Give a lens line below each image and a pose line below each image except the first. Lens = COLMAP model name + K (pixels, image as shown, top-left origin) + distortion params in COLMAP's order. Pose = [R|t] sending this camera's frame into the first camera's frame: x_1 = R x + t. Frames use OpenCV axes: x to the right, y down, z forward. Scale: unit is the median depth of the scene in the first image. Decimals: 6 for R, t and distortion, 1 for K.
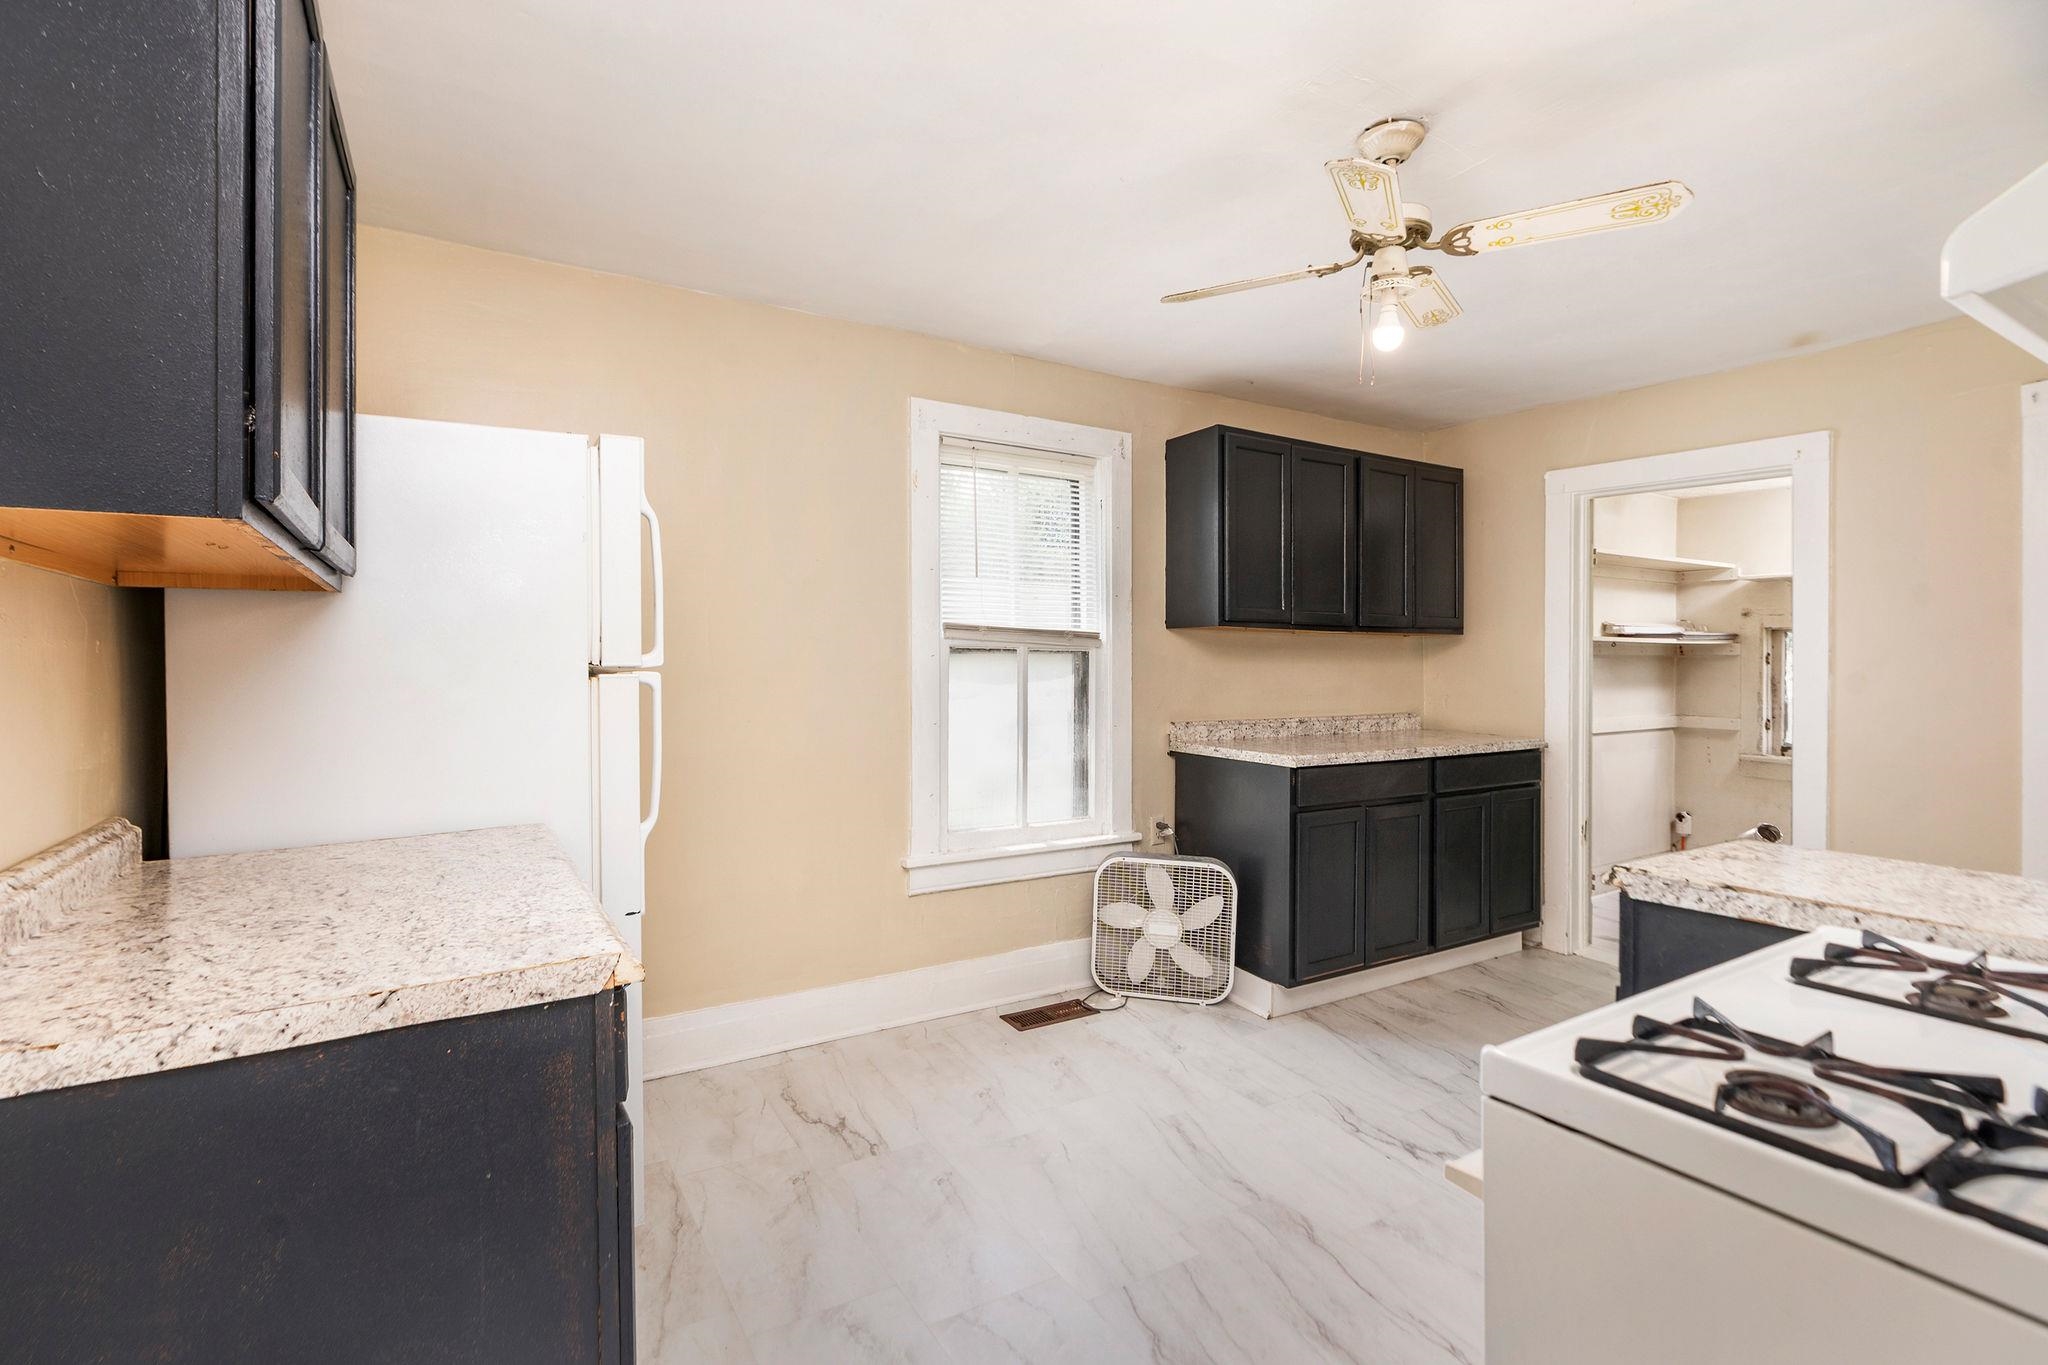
lens RADIAL K [[950.8, 0, 985.6], [0, 950.8, 670.0], [0, 0, 1]] dist [-0.003117, 0.000500]
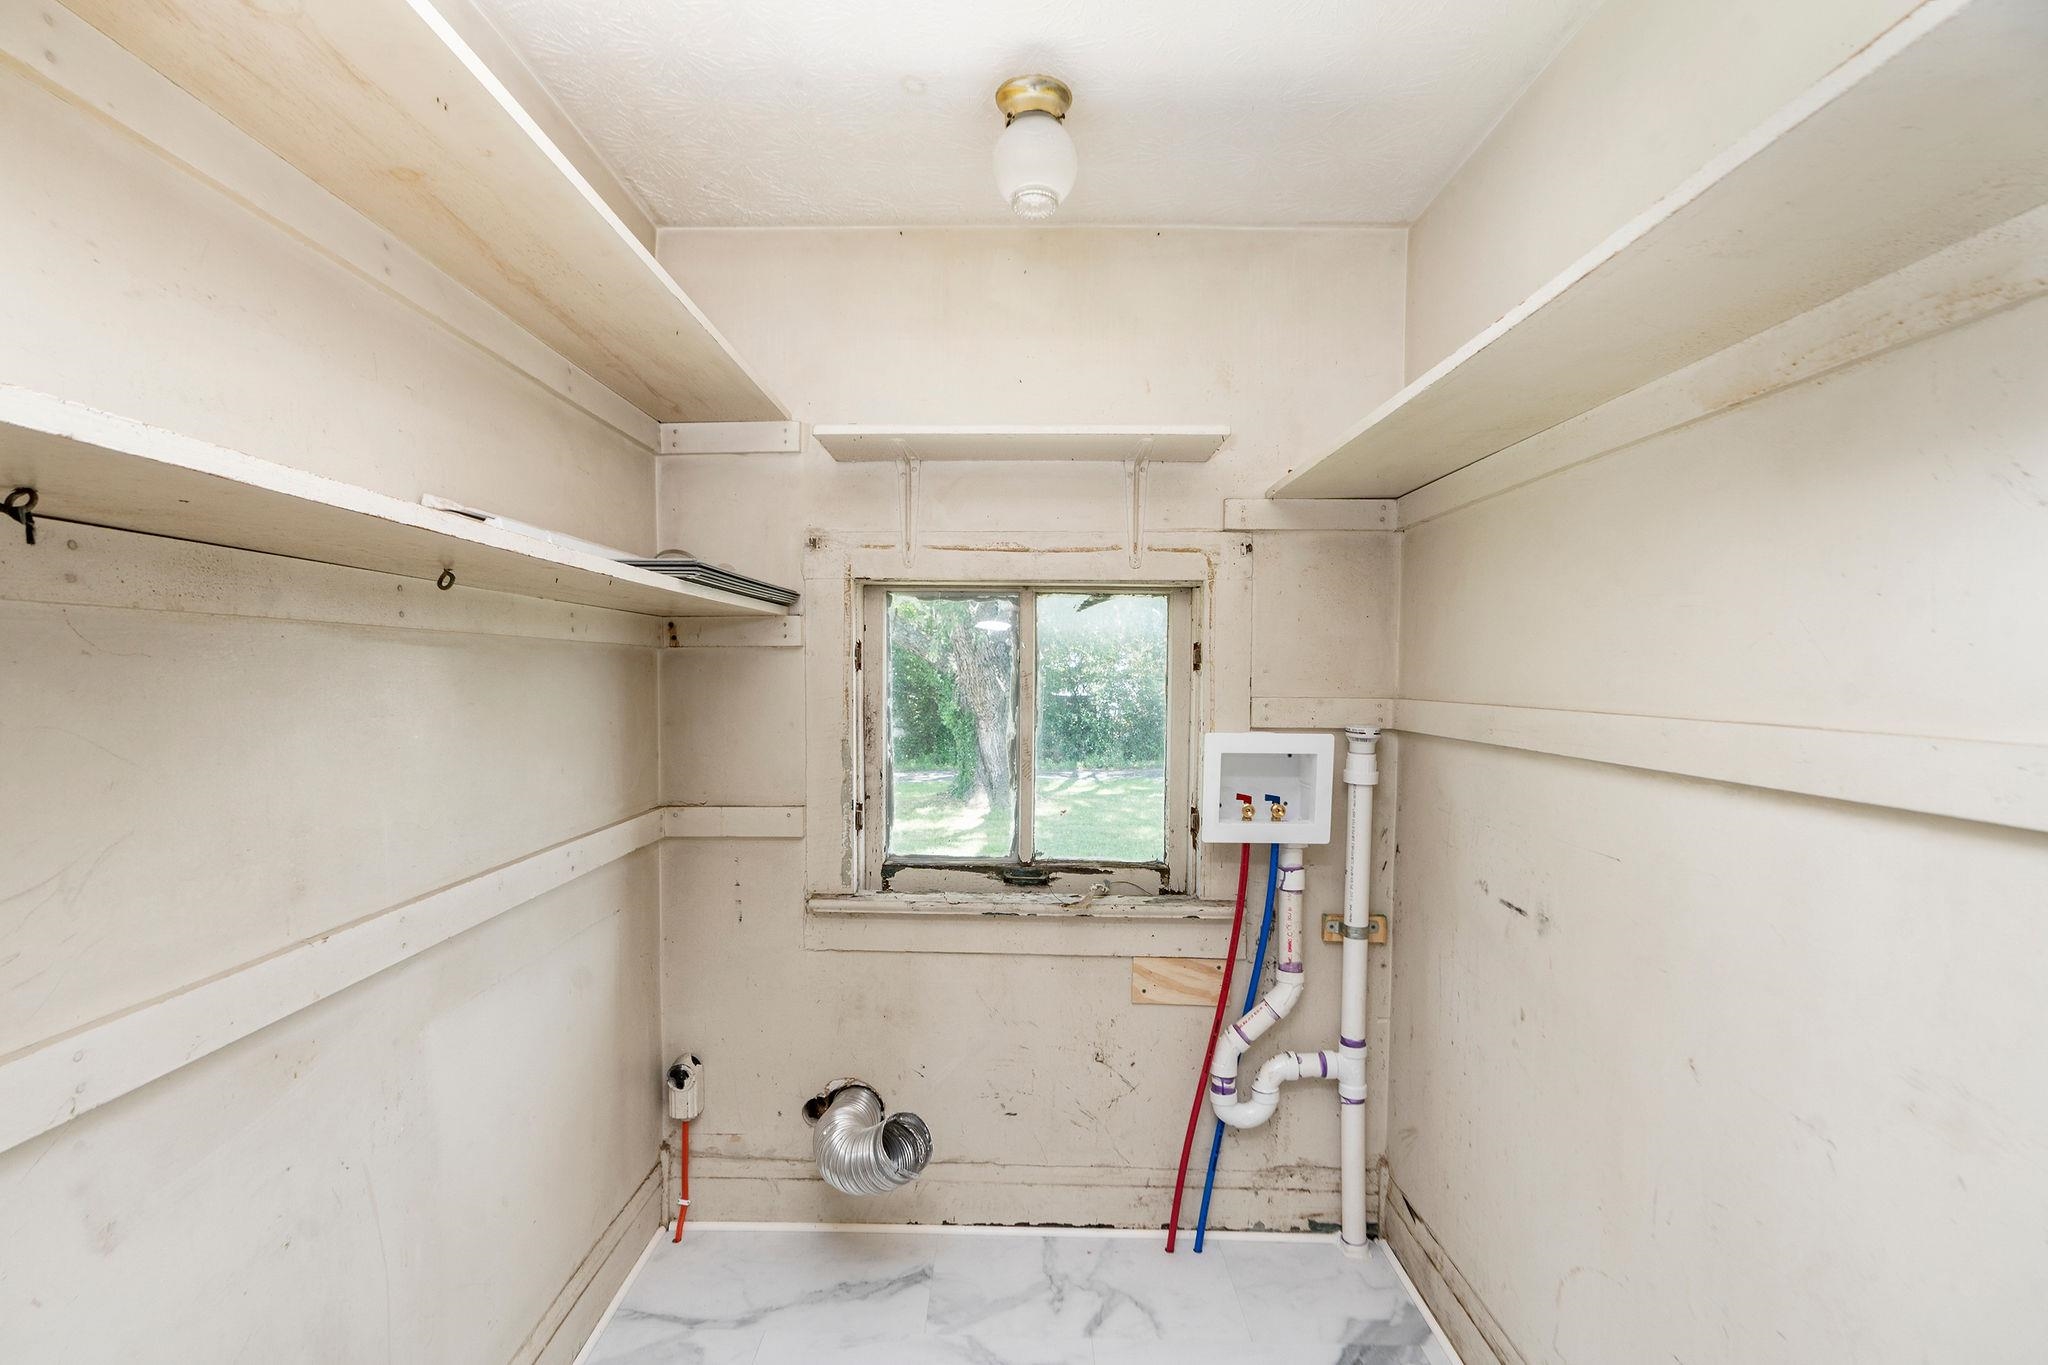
lens RADIAL K [[950.8, 0, 1017.2], [0, 950.8, 691.9], [0, 0, 1]] dist [-0.003117, 0.000500]
pose [[0.513696, -0.022472, 0.857678, 0.505960], [0.014128, 0.999743, 0.017733, -0.002431], [-0.857856, 0.003008, 0.513881, 0.725965]]
